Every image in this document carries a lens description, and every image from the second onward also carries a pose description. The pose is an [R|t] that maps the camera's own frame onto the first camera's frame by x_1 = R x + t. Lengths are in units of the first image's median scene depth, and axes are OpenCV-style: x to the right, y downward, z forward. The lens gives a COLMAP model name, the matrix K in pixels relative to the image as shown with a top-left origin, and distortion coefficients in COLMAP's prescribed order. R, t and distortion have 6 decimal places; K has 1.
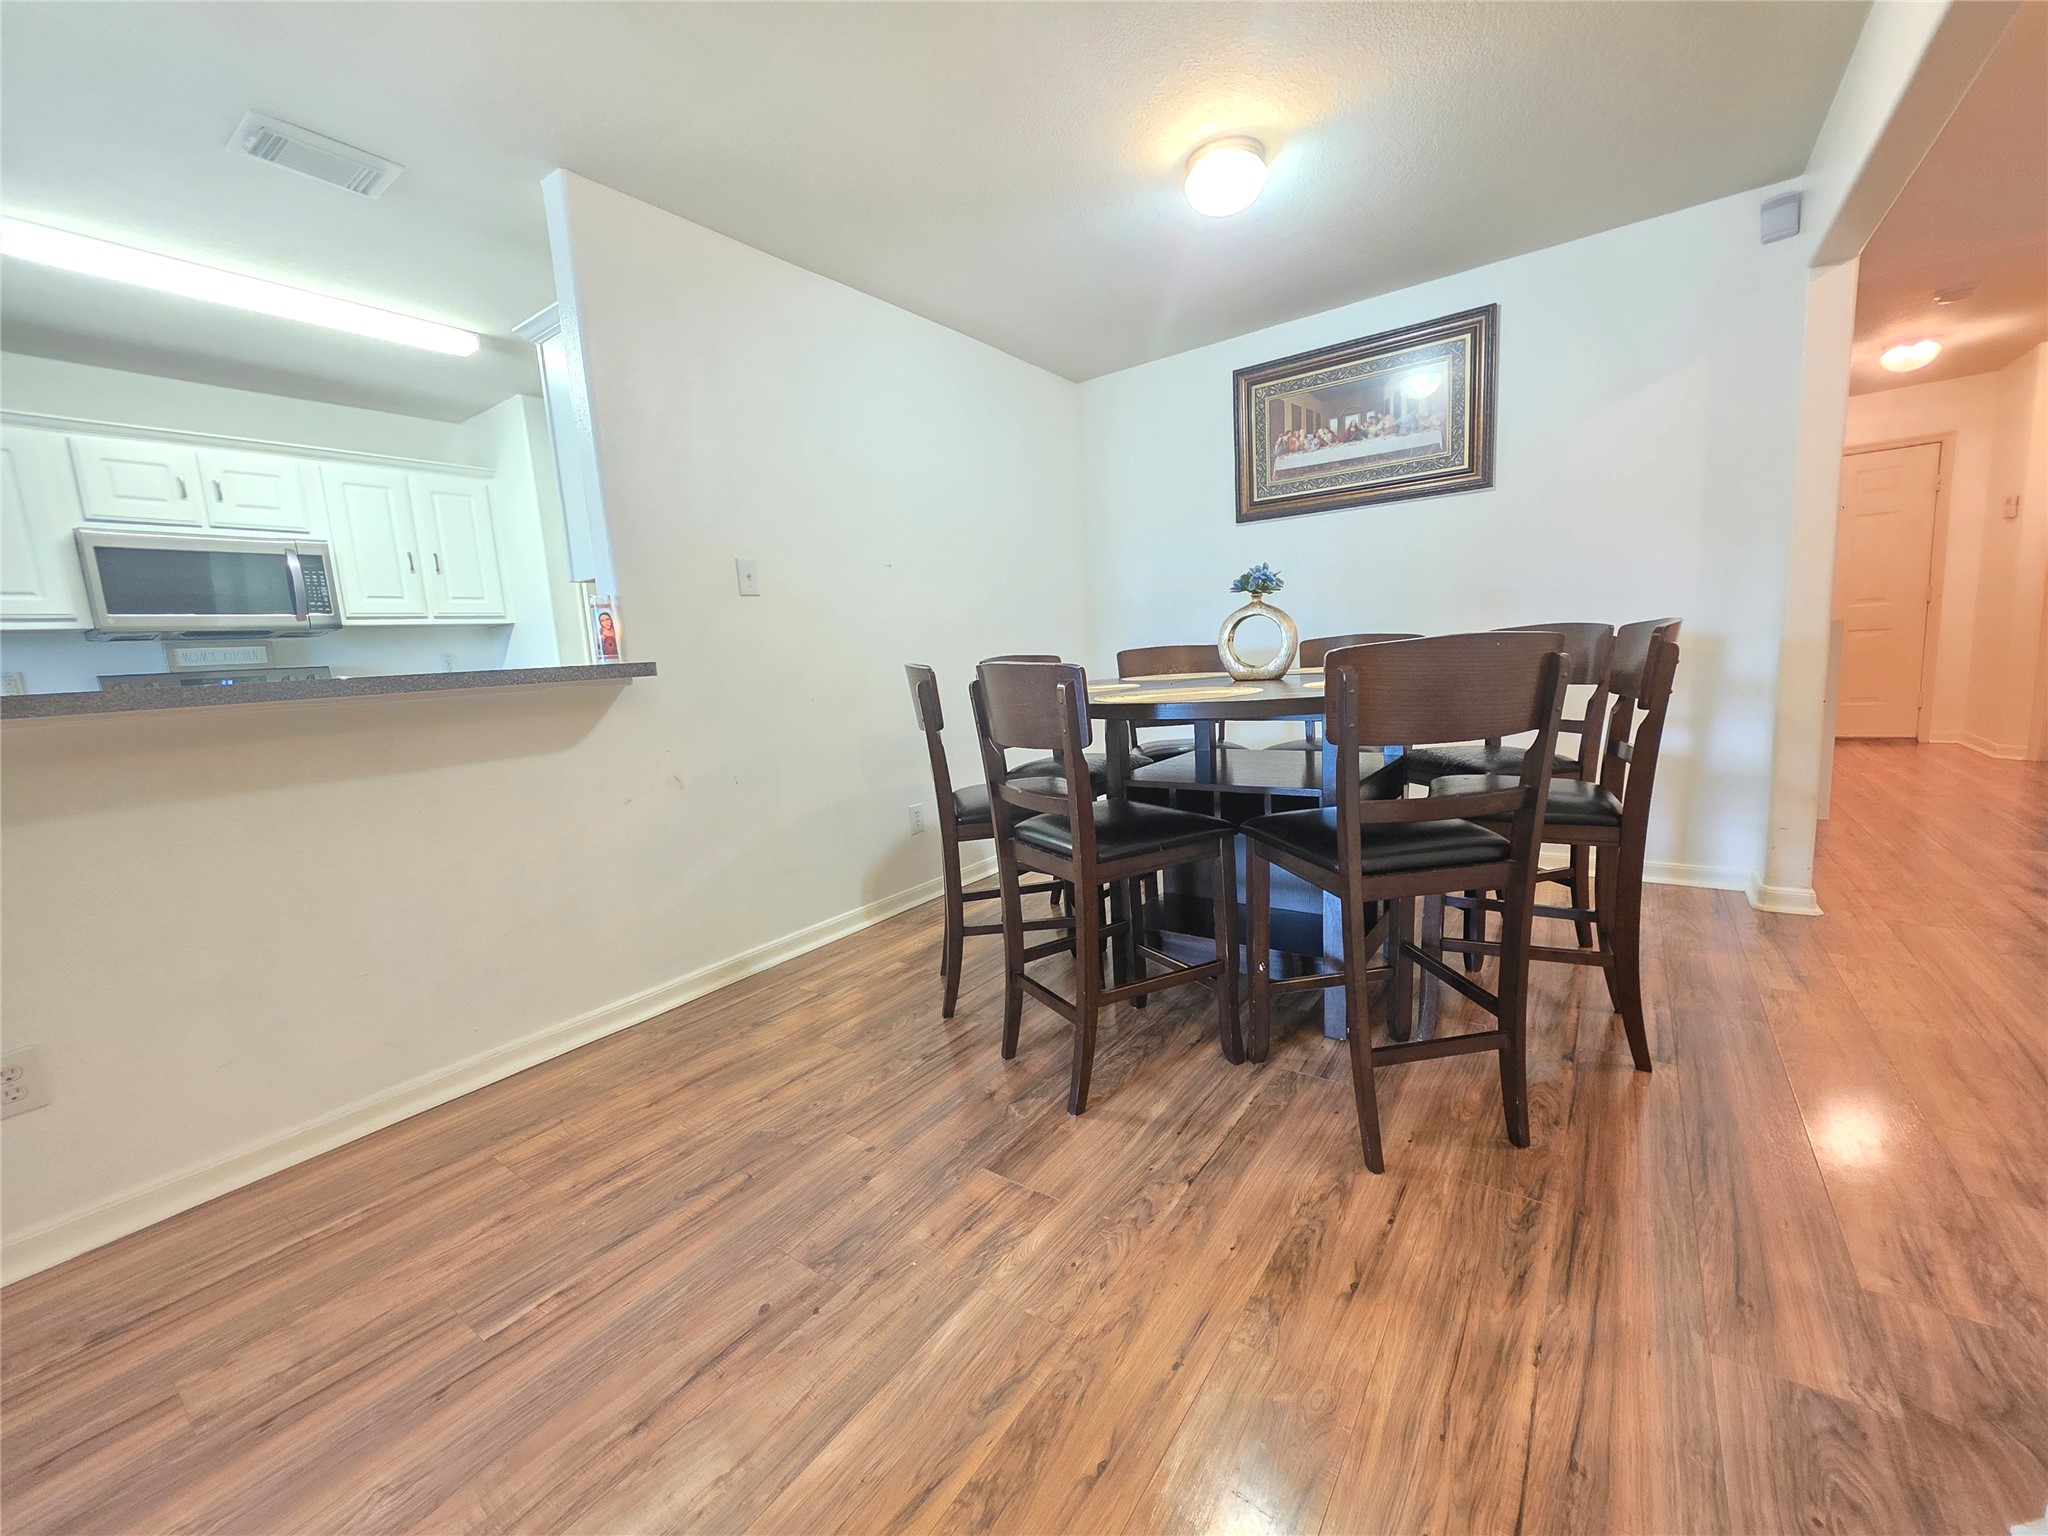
lens RADIAL K [[816.9, 0, 1014.1], [0, 816.9, 769.7], [0, 0, 1]] dist [0.002820, 0.000368]
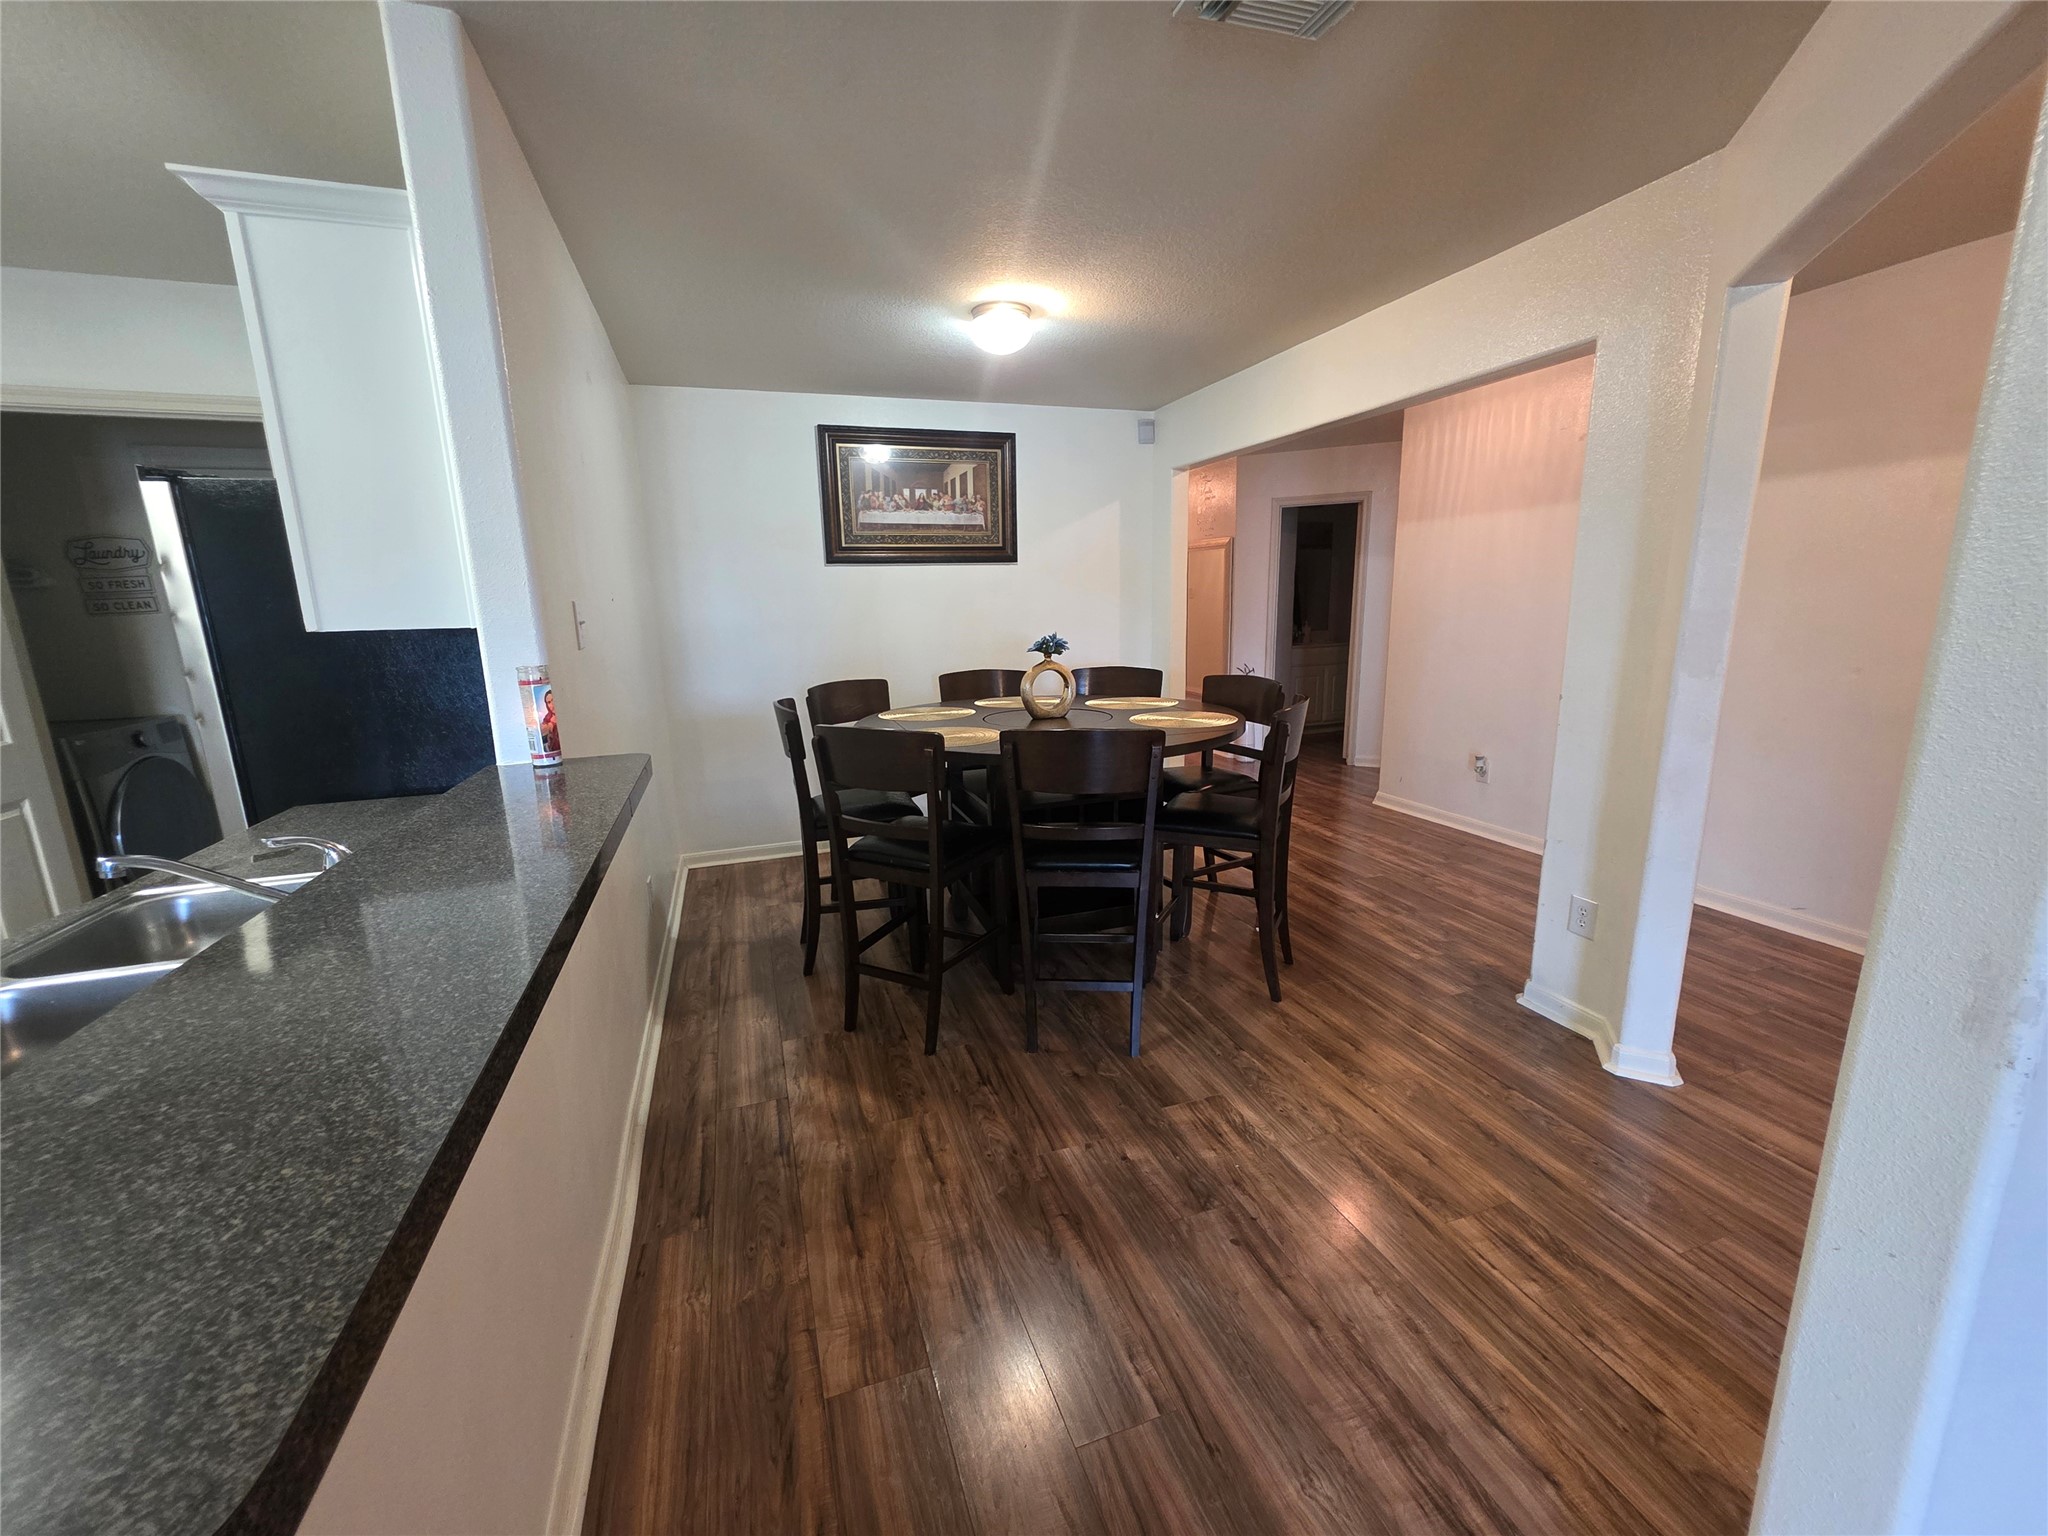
lens RADIAL K [[816.9, 0, 1015.2], [0, 816.9, 771.9], [0, 0, 1]] dist [0.002820, 0.000368]
pose [[0.575602, -0.125771, 0.808000, -0.928527], [0.109327, 0.991067, 0.076385, -0.146675], [-0.810389, 0.044369, 0.584210, 0.301509]]
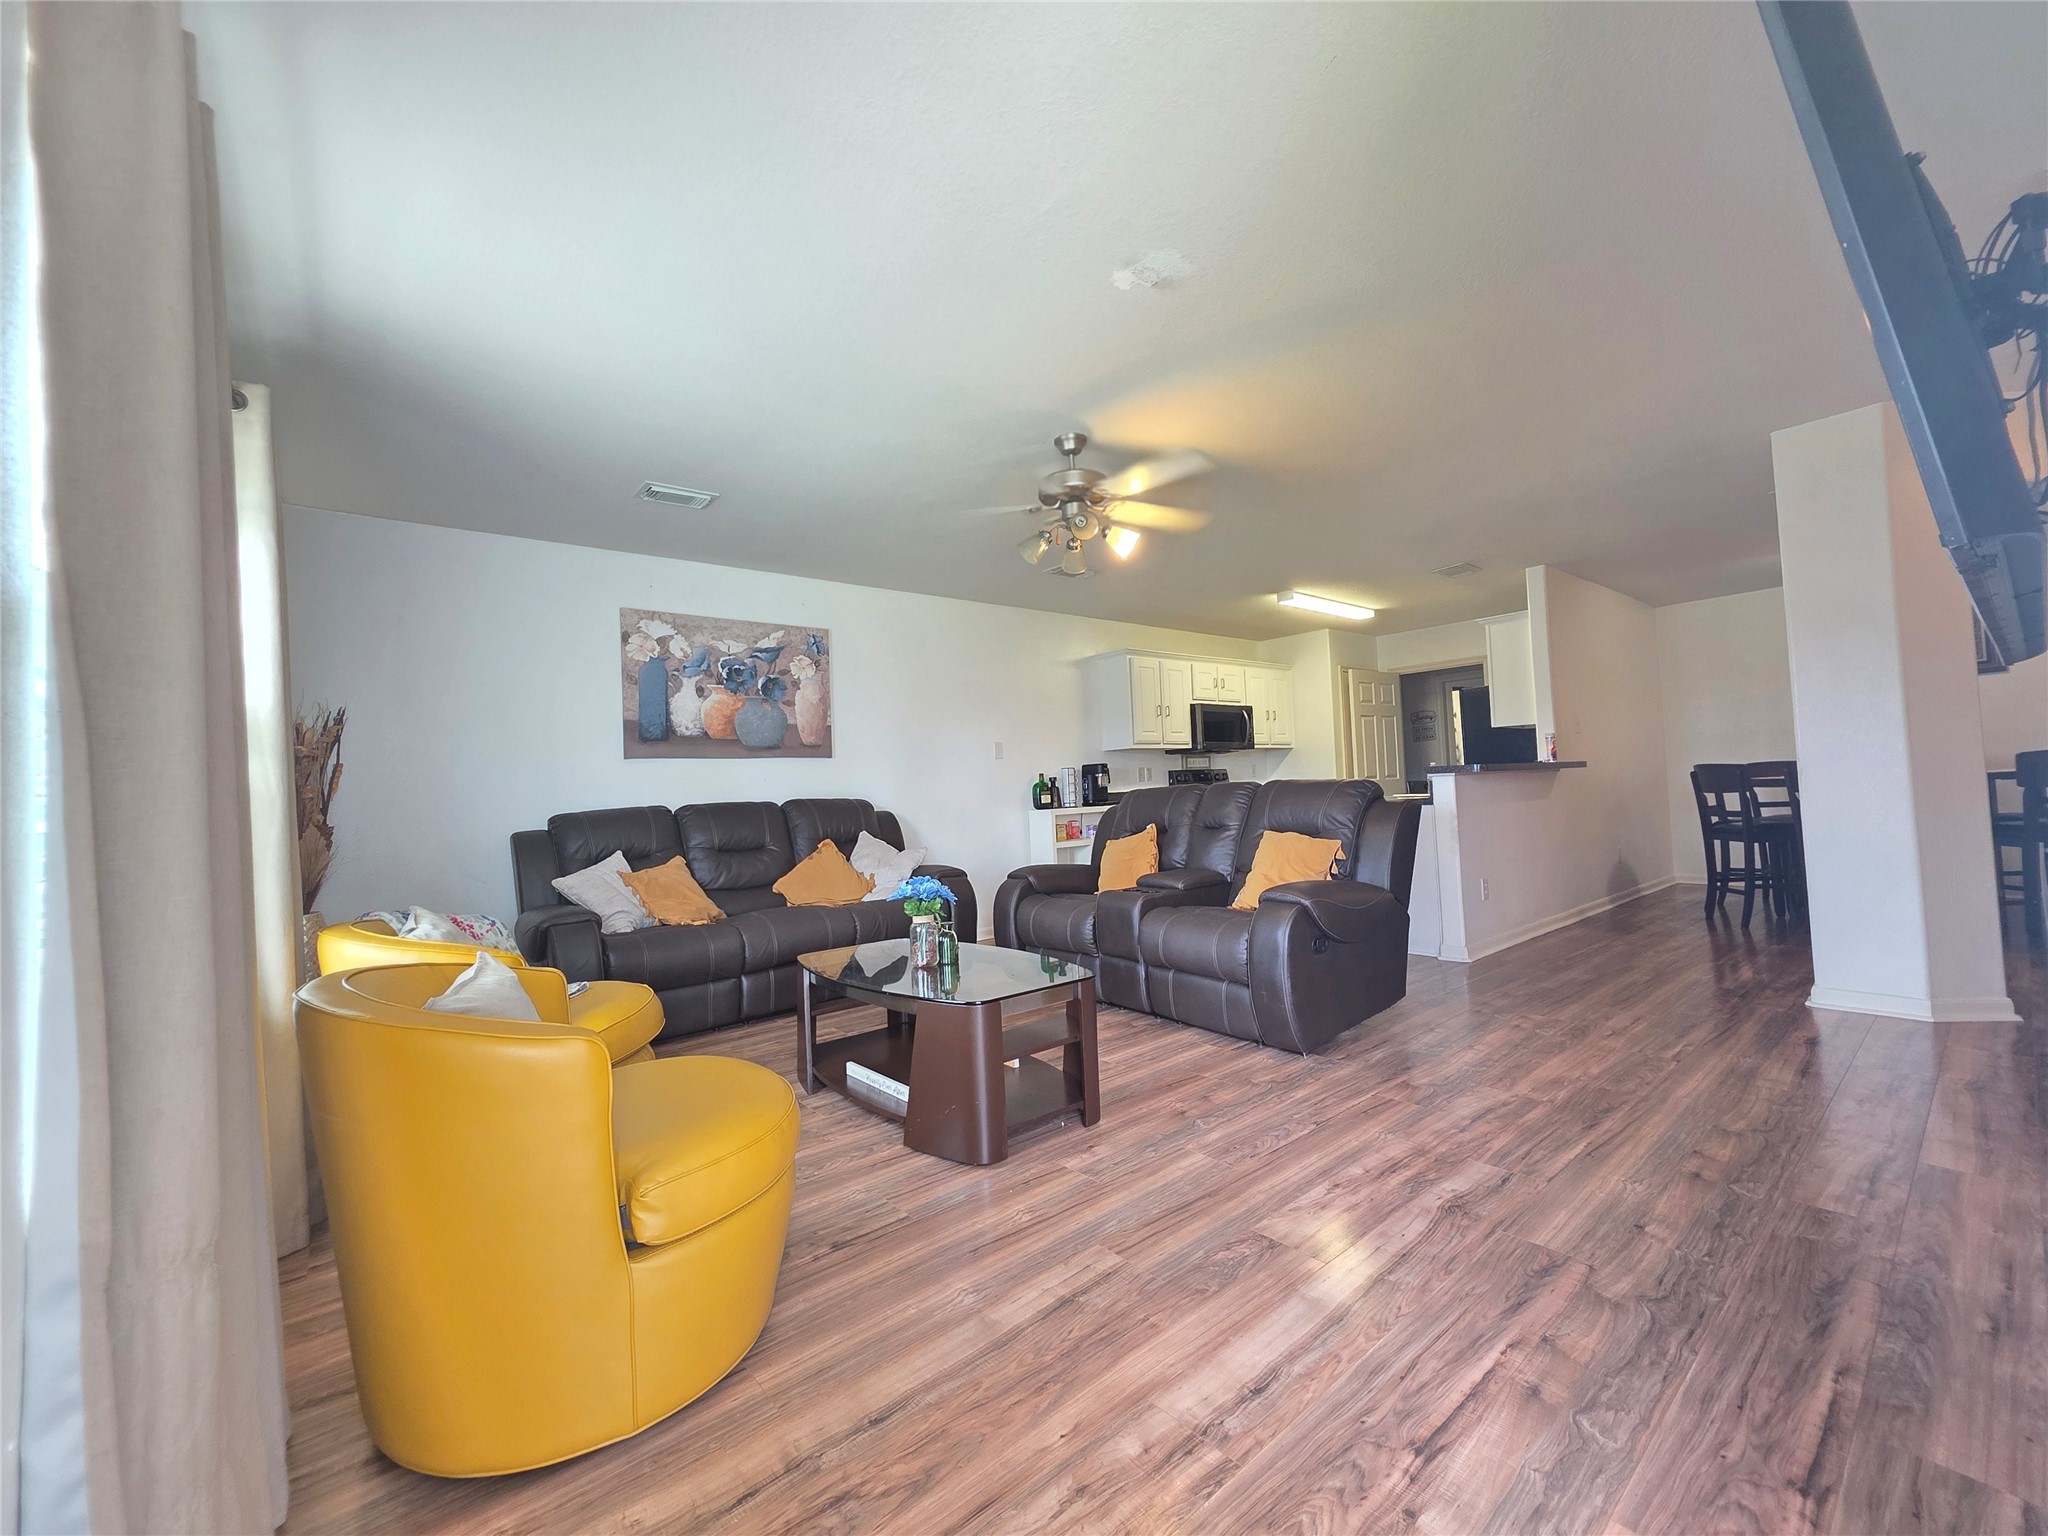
lens RADIAL K [[823.2, 0, 1025.4], [0, 823.2, 783.7], [0, 0, 1]] dist [-0.014188, 0.000343]
pose [[0.967180, 0.011721, -0.253823, -1.519438], [-0.047165, 0.989857, -0.134010, 0.367292], [0.249678, 0.141583, 0.957922, -1.838214]]
